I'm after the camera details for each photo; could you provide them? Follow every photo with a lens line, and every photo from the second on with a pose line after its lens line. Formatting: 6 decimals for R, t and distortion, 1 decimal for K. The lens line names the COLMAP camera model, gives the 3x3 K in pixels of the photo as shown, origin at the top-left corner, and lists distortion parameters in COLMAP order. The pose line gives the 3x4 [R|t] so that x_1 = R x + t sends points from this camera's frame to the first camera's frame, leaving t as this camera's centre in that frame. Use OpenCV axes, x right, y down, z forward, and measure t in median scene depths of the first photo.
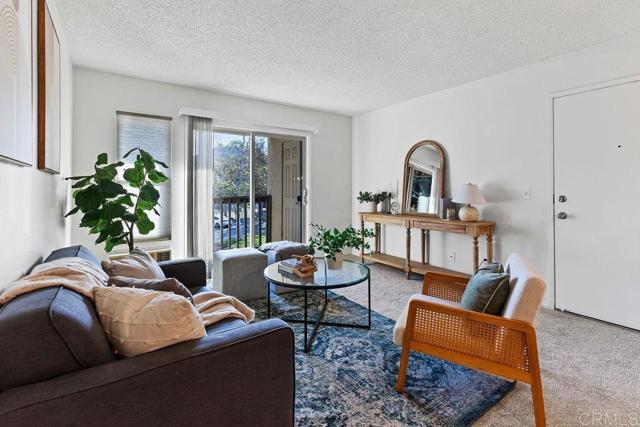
lens RADIAL K [[297.7, 0, 317.0], [0, 297.7, 188.6], [0, 0, 1]] dist [0.001489, 0.000305]
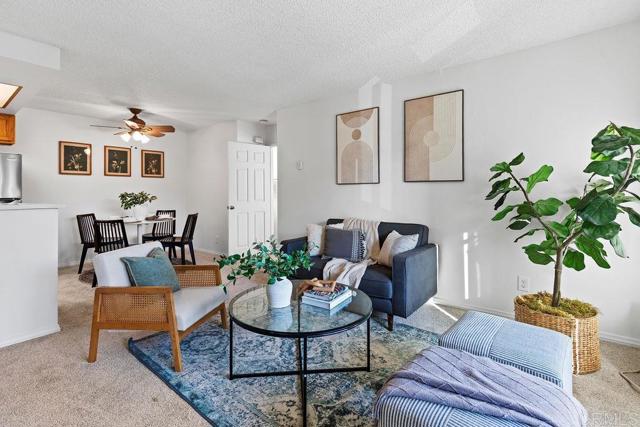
lens RADIAL K [[297.7, 0, 317.0], [0, 297.7, 188.6], [0, 0, 1]] dist [0.001489, 0.000305]
pose [[-0.958168, 0.005022, -0.286163, 0.154426], [0.007155, 0.999954, -0.006410, -0.005069], [0.286118, -0.008189, -0.958159, 1.518040]]
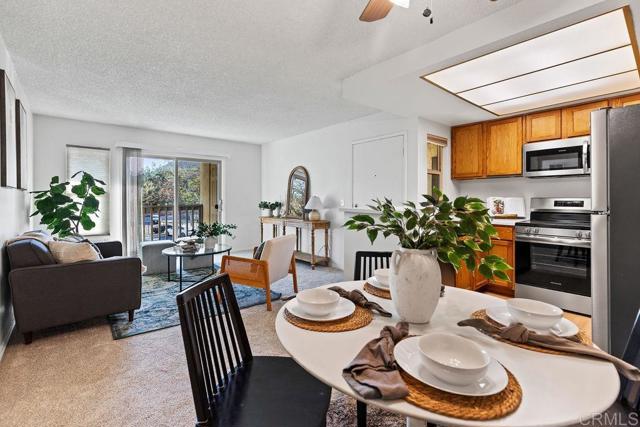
lens RADIAL K [[292.2, 0, 316.0], [0, 292.2, 202.5], [0, 0, 1]] dist [0.003535, 0.000401]
pose [[0.995969, 0.000857, 0.089690, 0.436762], [-0.001795, 0.999945, 0.010374, 0.000579], [-0.089677, -0.010494, 0.995916, -0.568212]]
